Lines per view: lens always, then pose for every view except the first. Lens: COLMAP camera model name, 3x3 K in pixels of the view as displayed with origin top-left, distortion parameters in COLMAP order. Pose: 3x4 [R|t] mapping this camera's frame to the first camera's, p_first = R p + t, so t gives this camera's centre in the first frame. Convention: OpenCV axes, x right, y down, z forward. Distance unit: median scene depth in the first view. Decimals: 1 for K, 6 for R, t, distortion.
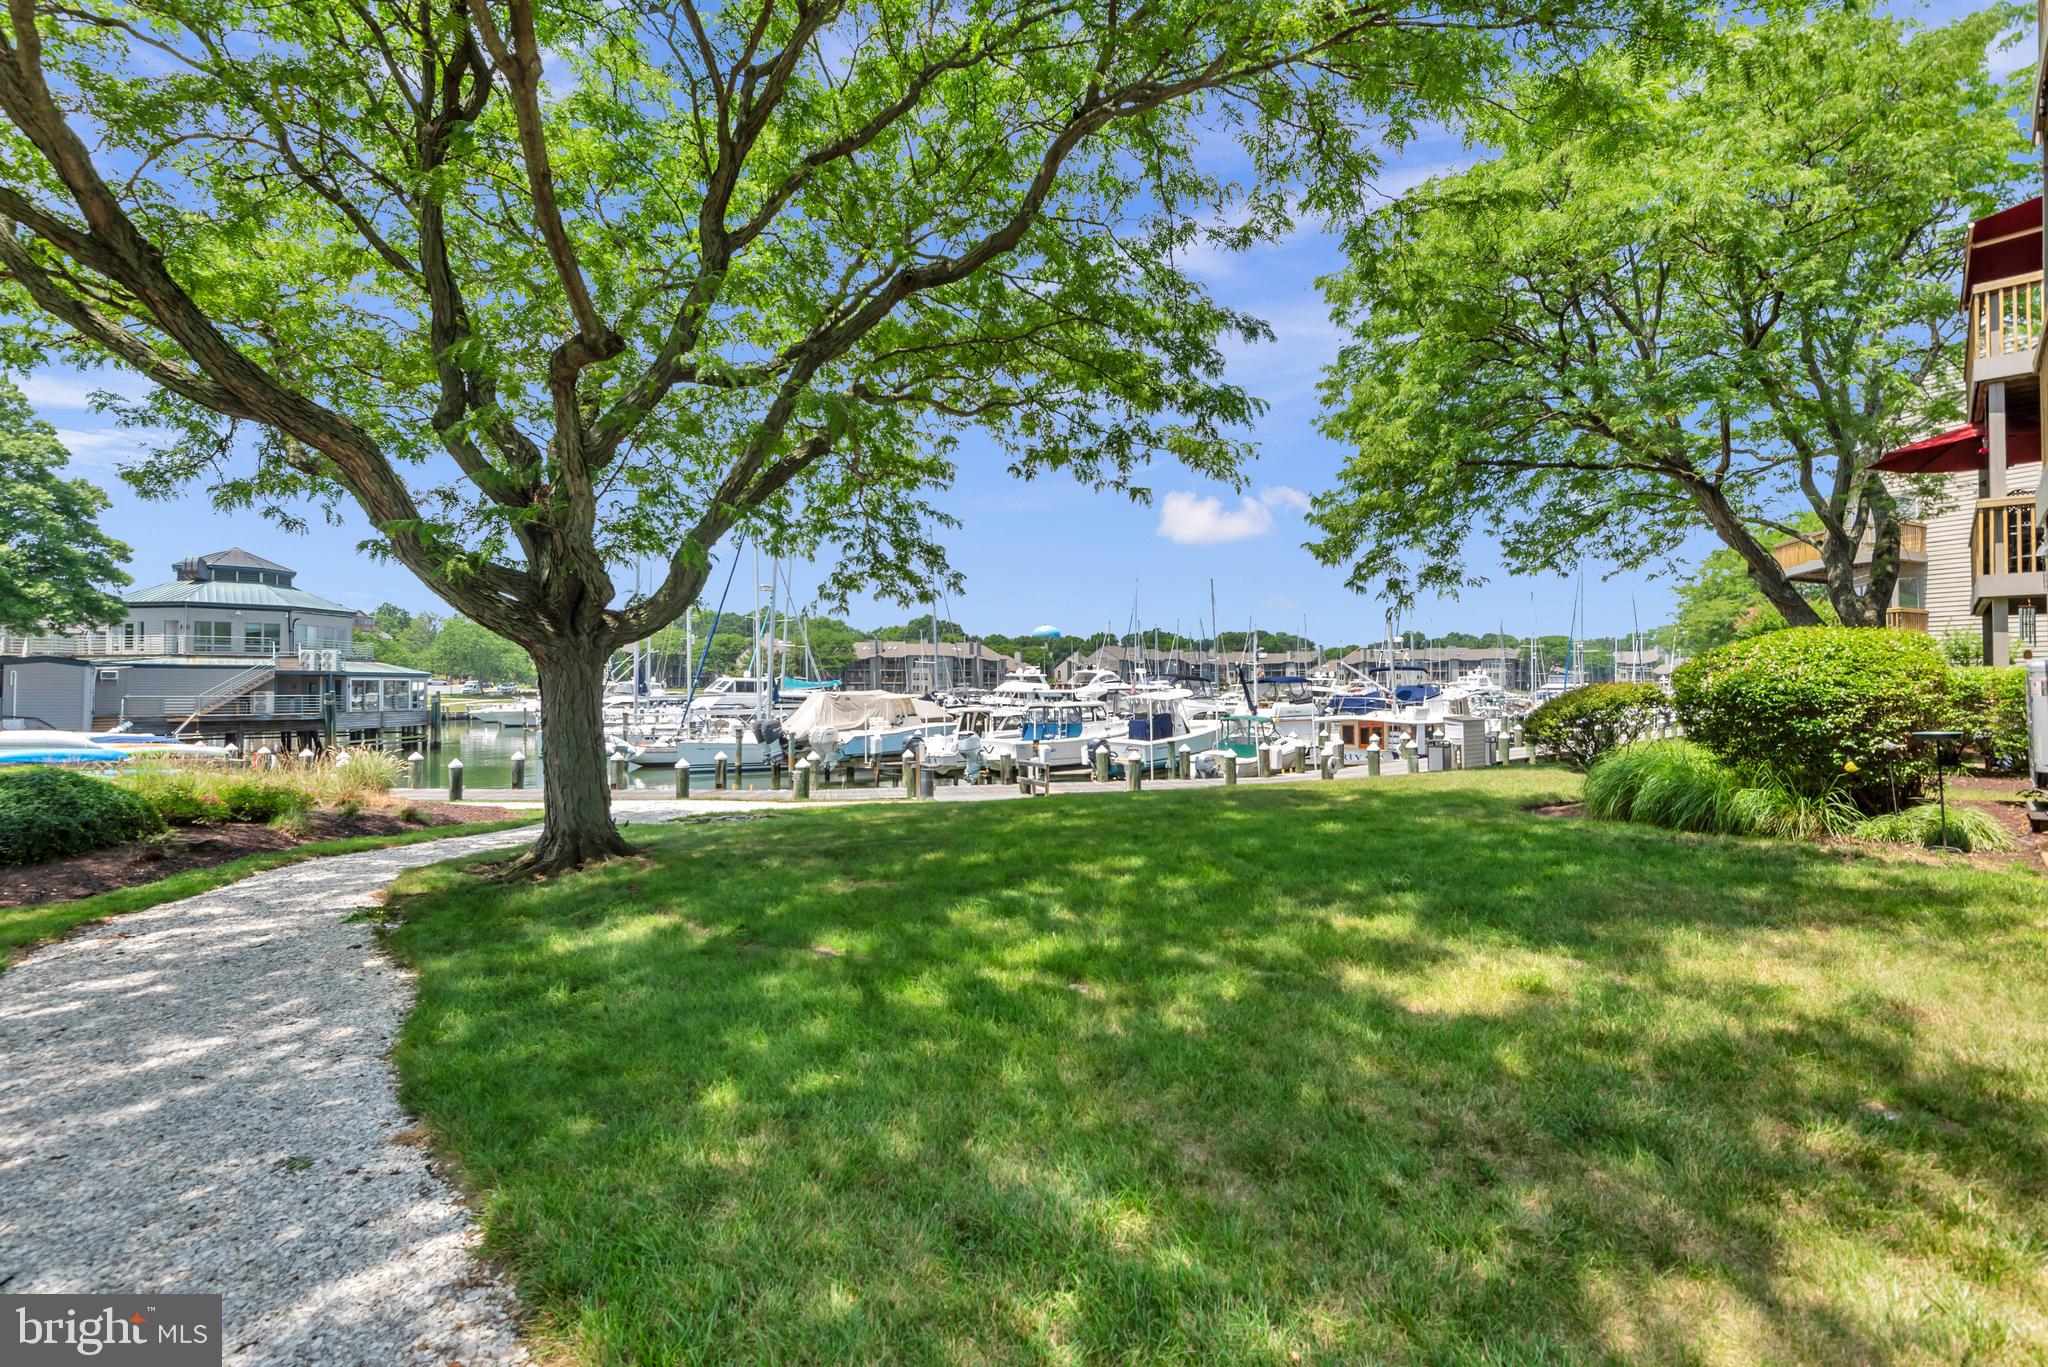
lens RADIAL K [[953.7, 0, 1052.3], [0, 953.7, 683.0], [0, 0, 1]] dist [-0.000096, -0.001762]
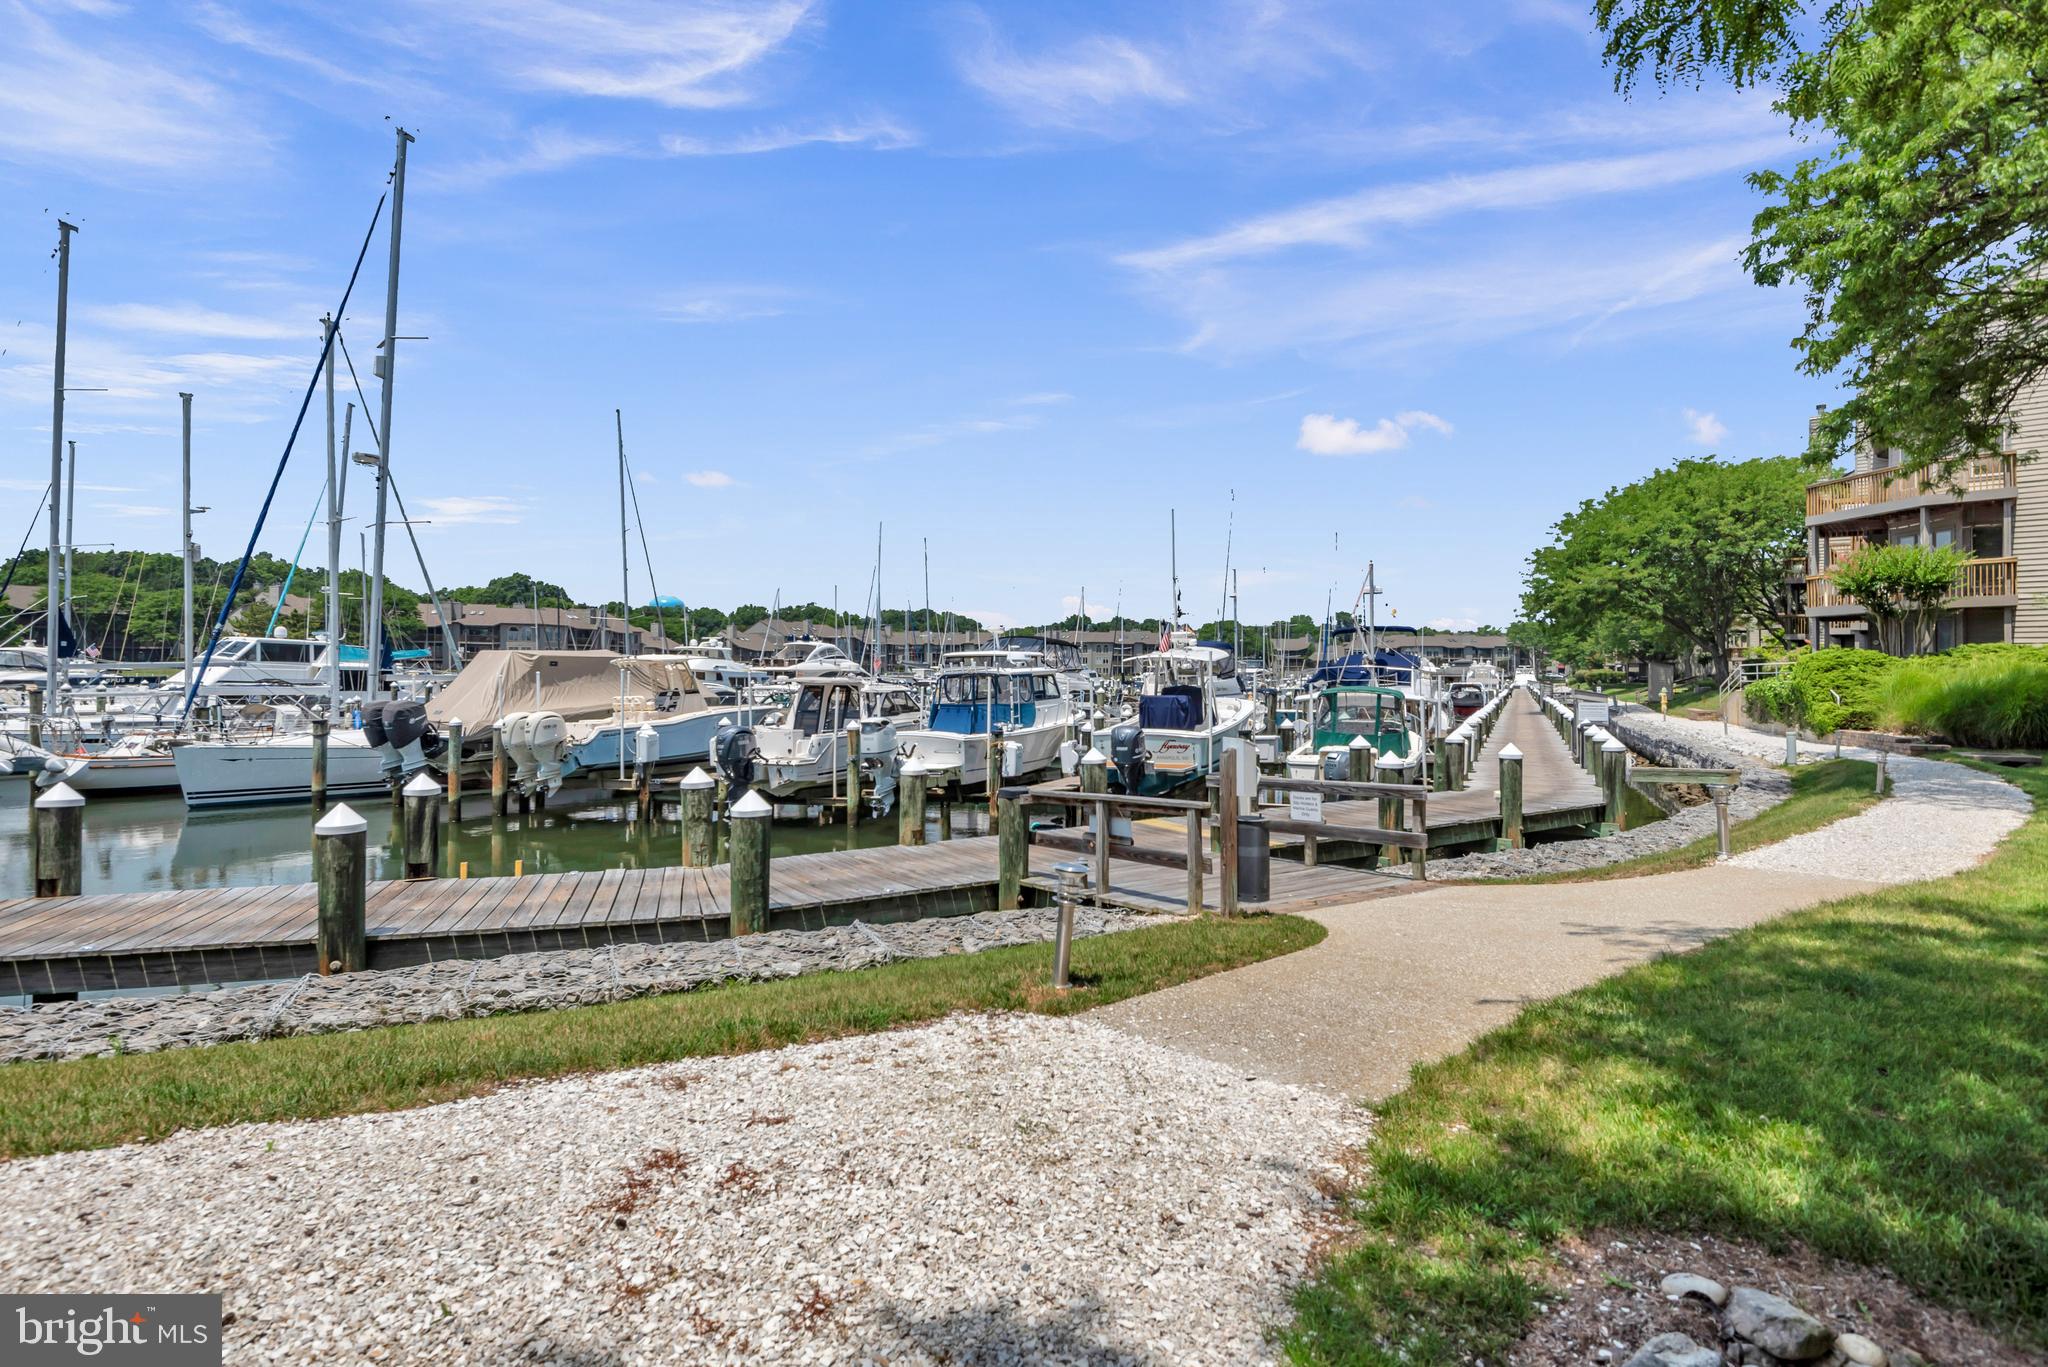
lens RADIAL K [[1052.6, 0, 1024.0], [0, 1052.6, 683.5], [0, 0, 1]] dist [0.012027, -0.001473]
pose [[0.941161, 0.003596, 0.337940, -0.153427], [-0.007758, 0.999910, 0.010965, 0.018223], [-0.337870, -0.012941, 0.941104, 0.310530]]
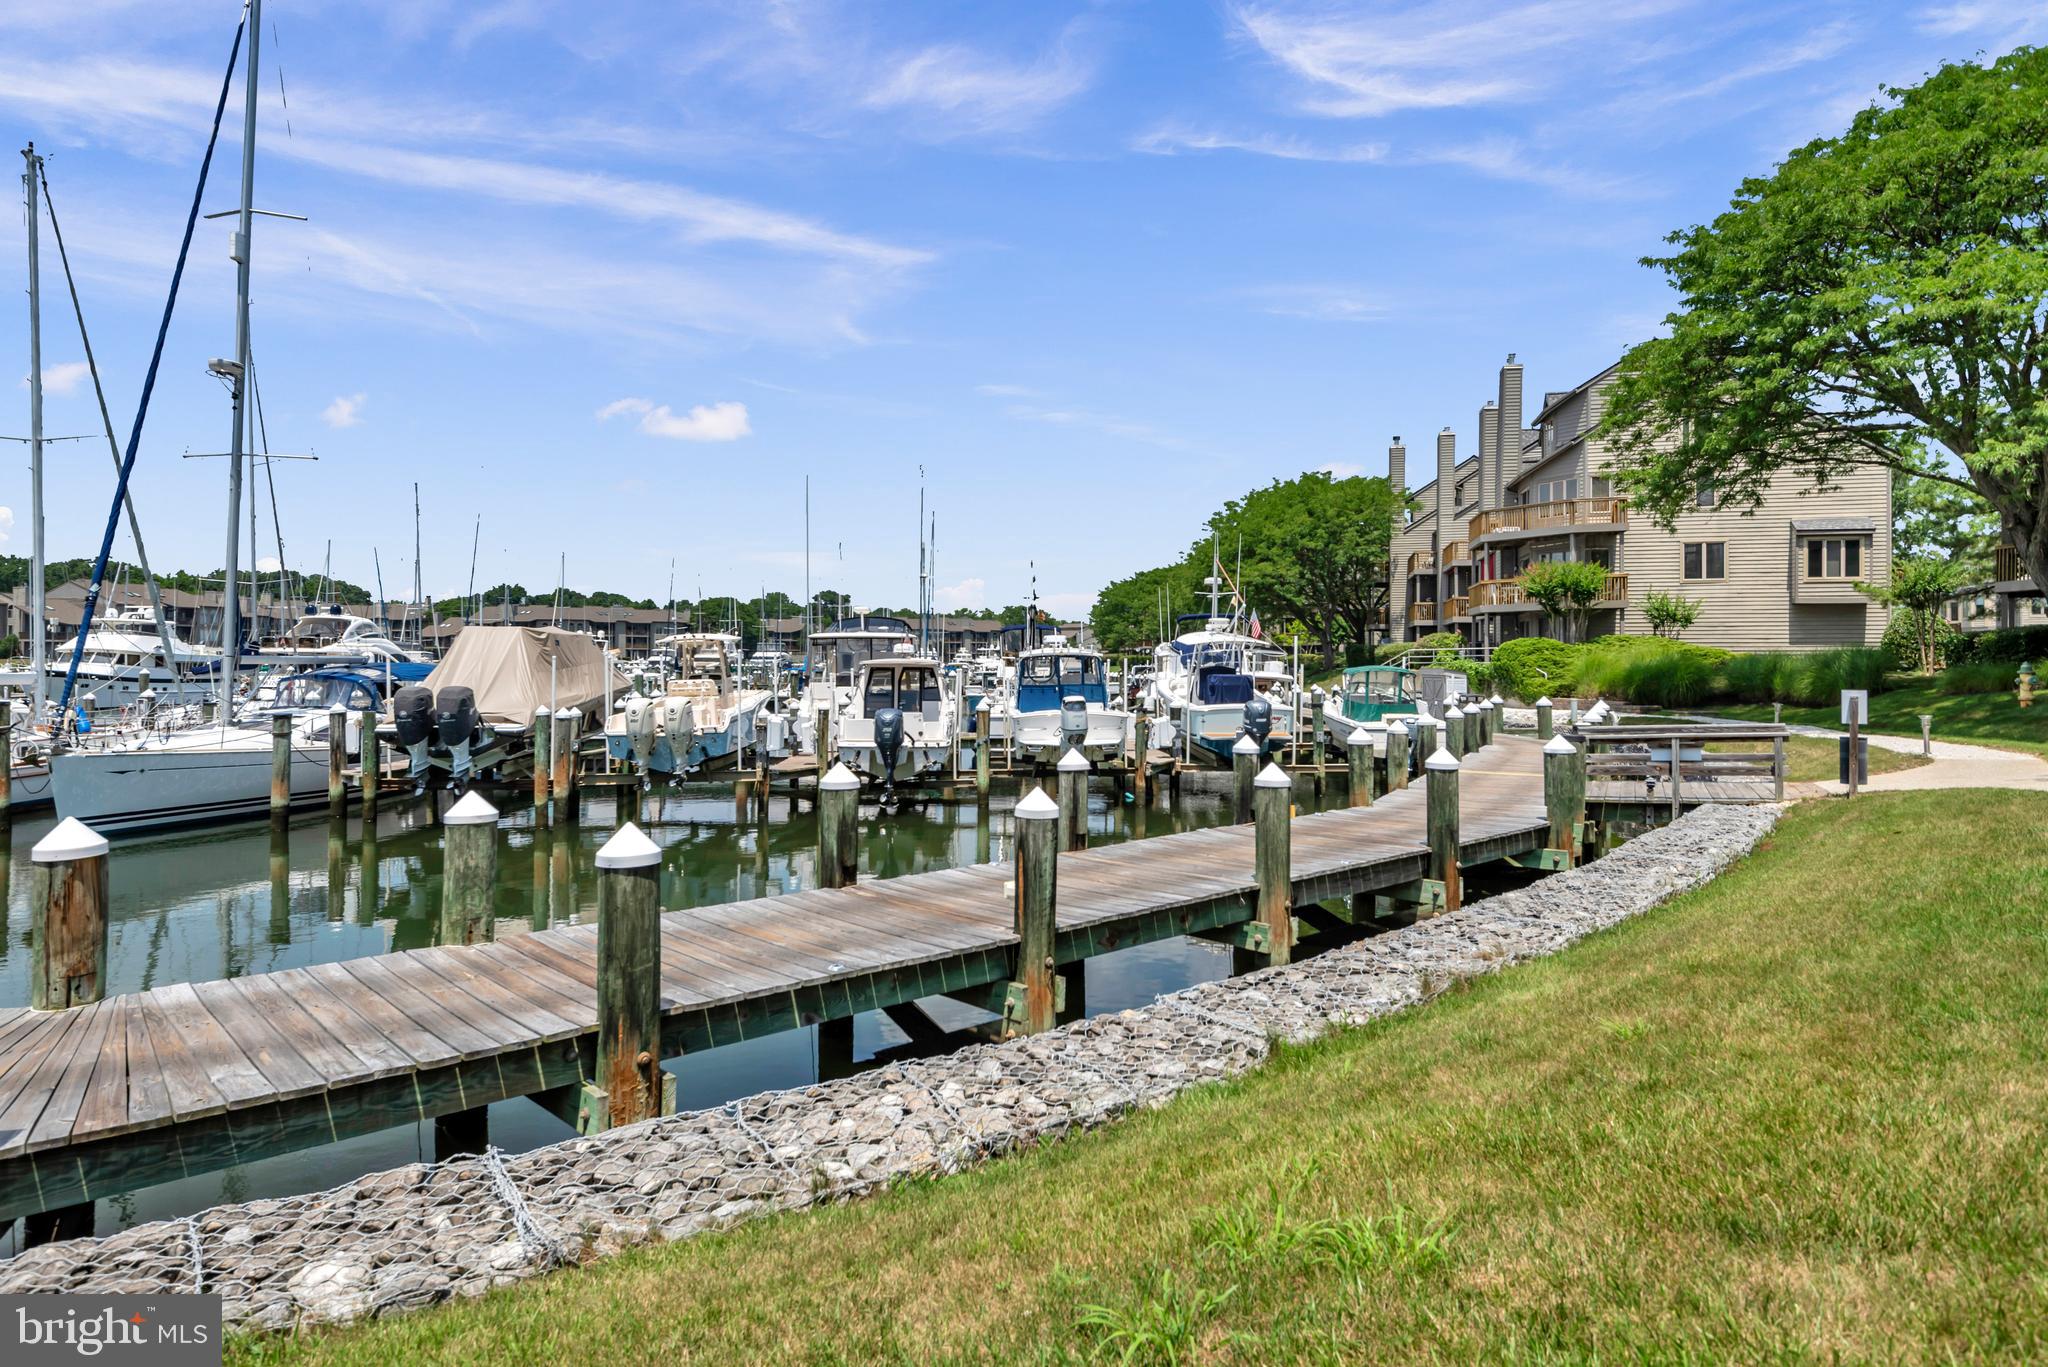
lens RADIAL K [[1196.8, 0, 979.5], [0, 1196.8, 677.9], [0, 0, 1]] dist [0.056952, -0.032726]
pose [[0.687920, -0.004143, 0.725775, -0.467989], [-0.009512, 0.999846, 0.014723, 0.021639], [-0.725724, -0.017032, 0.687775, 0.406534]]
